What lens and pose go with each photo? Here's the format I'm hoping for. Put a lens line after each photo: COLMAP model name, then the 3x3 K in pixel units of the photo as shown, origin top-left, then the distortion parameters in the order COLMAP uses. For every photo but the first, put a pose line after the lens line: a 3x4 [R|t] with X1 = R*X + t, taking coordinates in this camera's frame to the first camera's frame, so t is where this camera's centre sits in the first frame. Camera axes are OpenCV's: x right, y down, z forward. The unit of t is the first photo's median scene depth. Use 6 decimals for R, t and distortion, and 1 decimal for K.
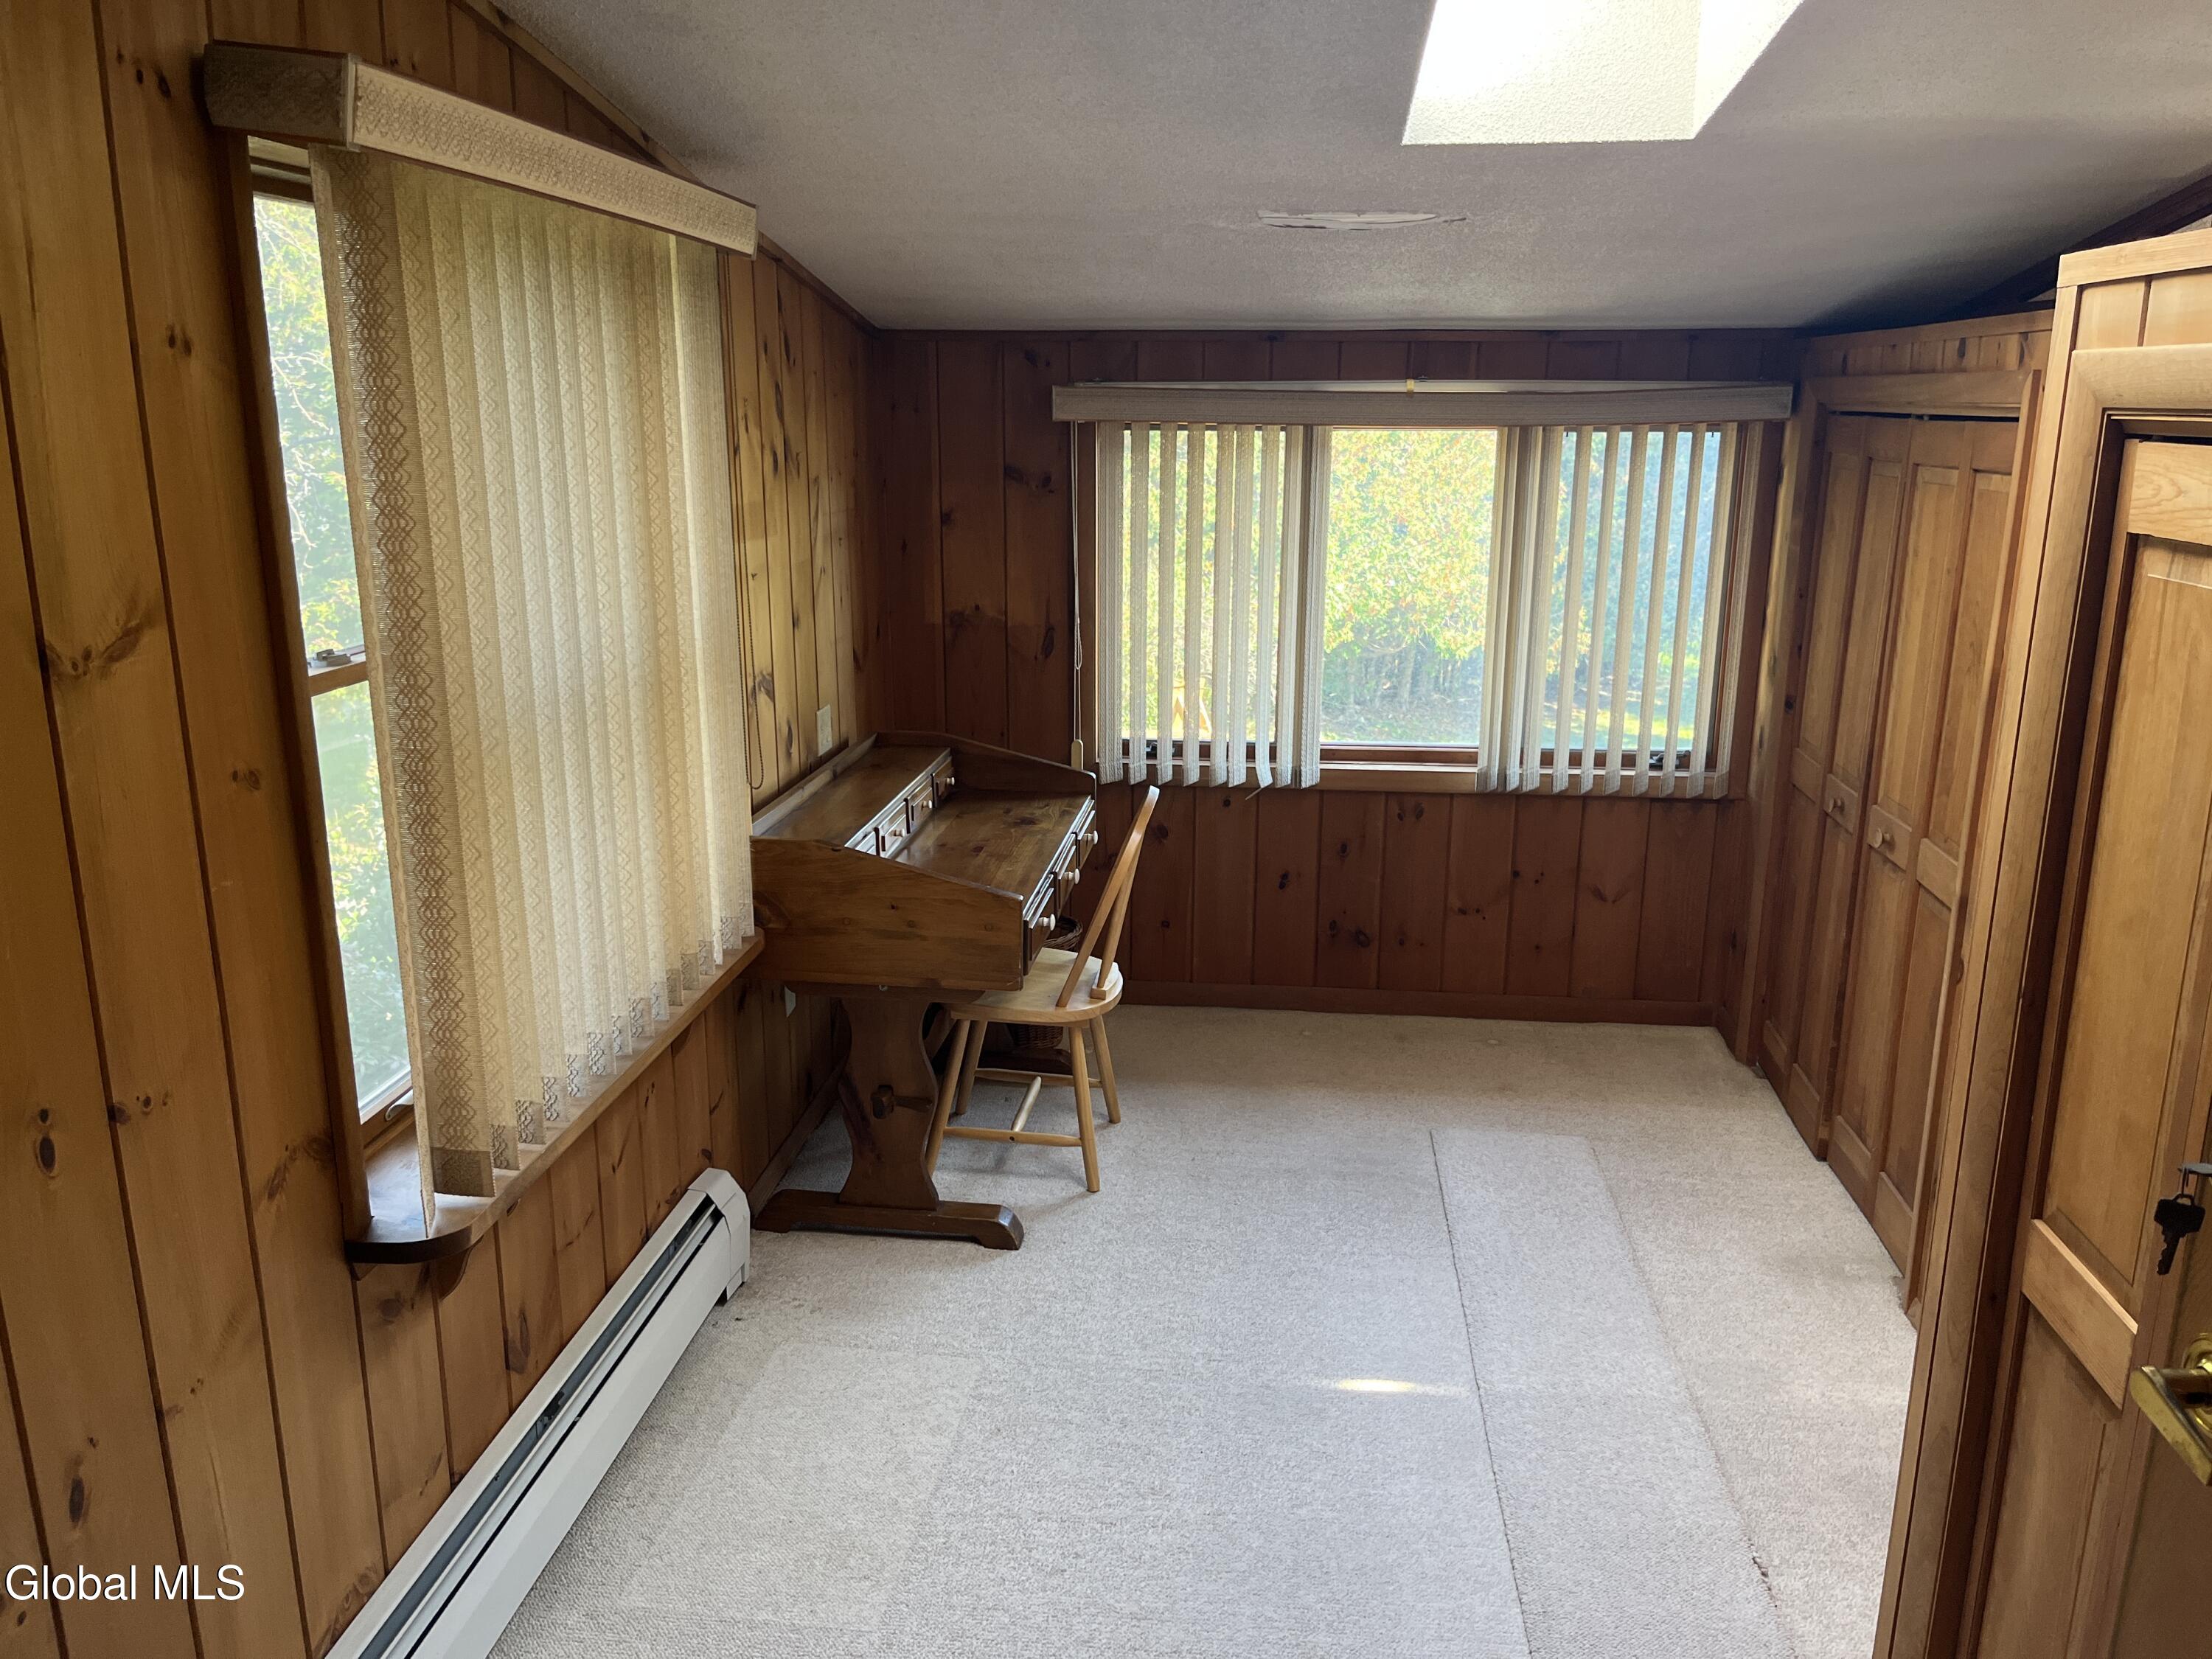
lens RADIAL K [[1684.4, 0, 1104.9], [0, 1684.4, 838.3], [0, 0, 1]] dist [0.056808, -0.070284]
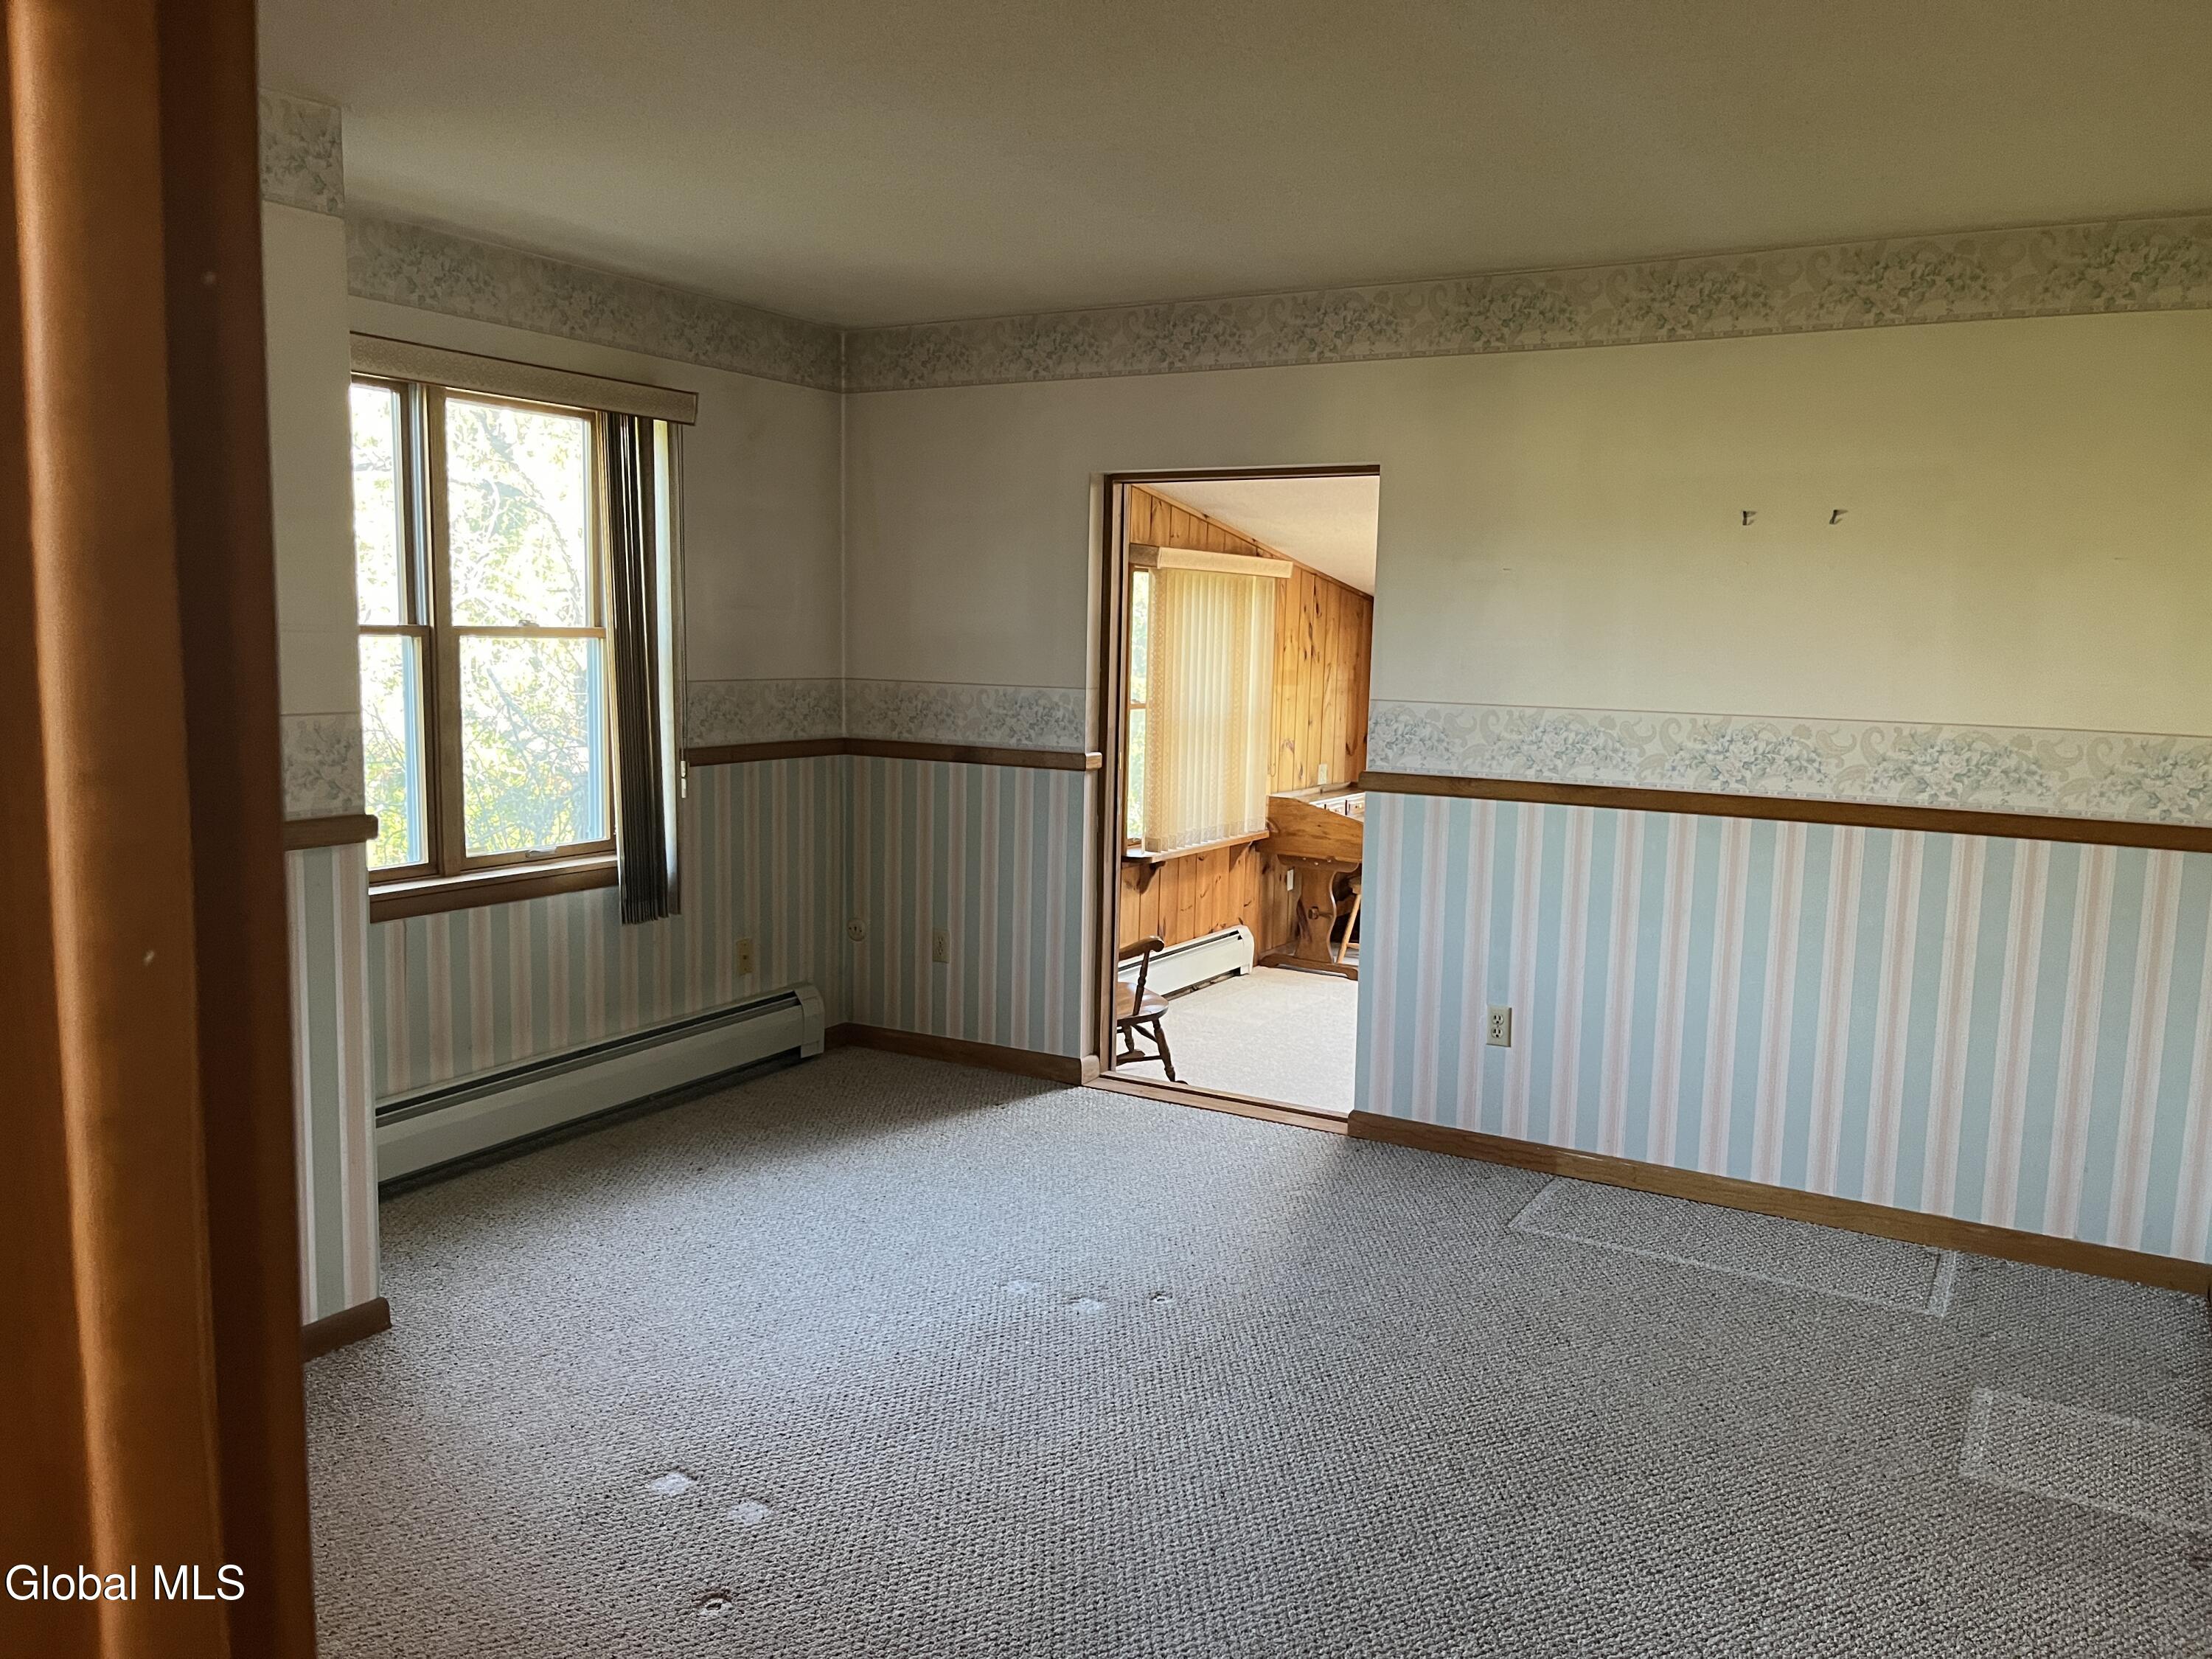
lens RADIAL K [[1684.4, 0, 1104.0], [0, 1684.4, 831.6], [0, 0, 1]] dist [0.056808, -0.070284]
pose [[0.913385, 0.067119, -0.401525, 0.683379], [-0.117819, 0.987688, -0.102913, 0.398022], [0.389674, 0.141306, 0.910048, -1.639167]]
